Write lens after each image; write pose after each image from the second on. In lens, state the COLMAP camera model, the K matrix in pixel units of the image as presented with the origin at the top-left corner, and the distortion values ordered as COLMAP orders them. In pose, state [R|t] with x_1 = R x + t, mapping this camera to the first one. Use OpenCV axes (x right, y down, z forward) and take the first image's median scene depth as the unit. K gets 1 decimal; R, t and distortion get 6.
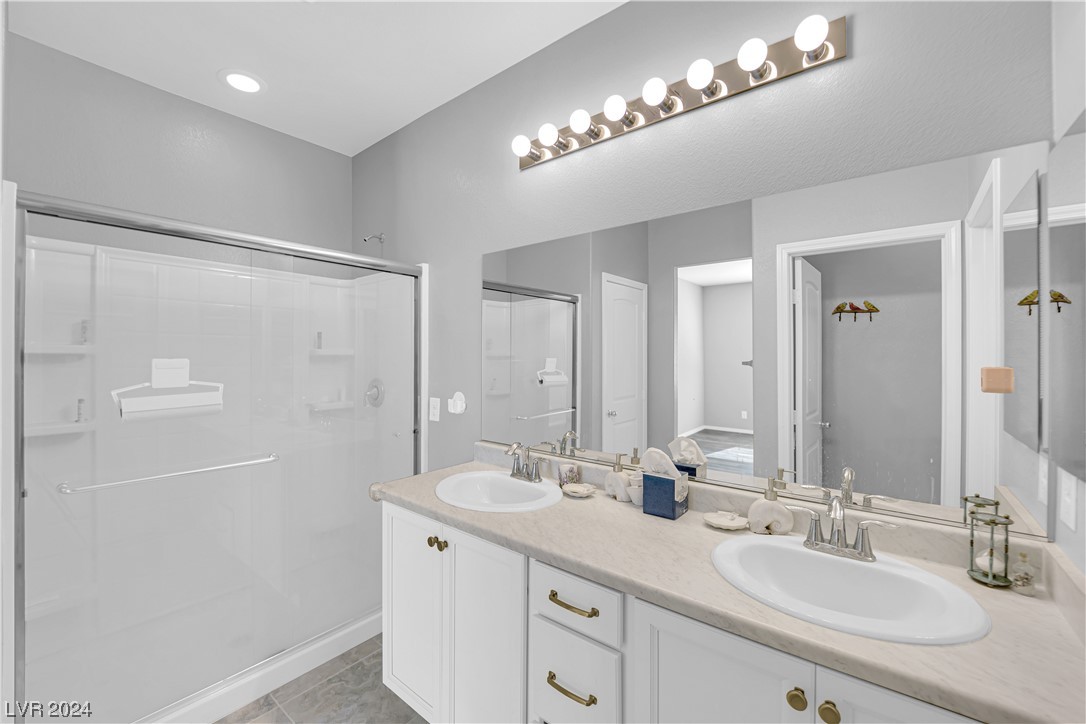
lens RADIAL K [[434.9, 0, 541.1], [0, 434.9, 357.6], [0, 0, 1]] dist [-0.006440, -0.006336]
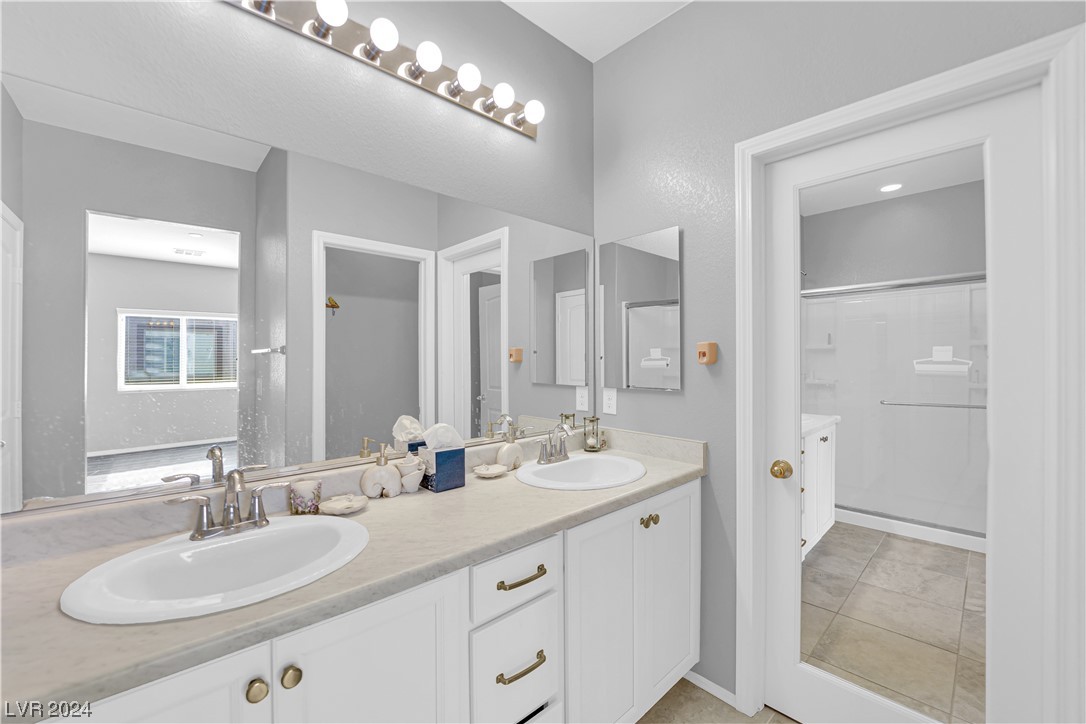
lens RADIAL K [[434.9, 0, 541.1], [0, 434.9, 357.6], [0, 0, 1]] dist [-0.006440, -0.006336]
pose [[0.163927, -0.005891, 0.986455, -0.716049], [0.001450, 0.999983, 0.005731, 0.056958], [-0.986471, 0.000491, 0.163933, 0.654168]]
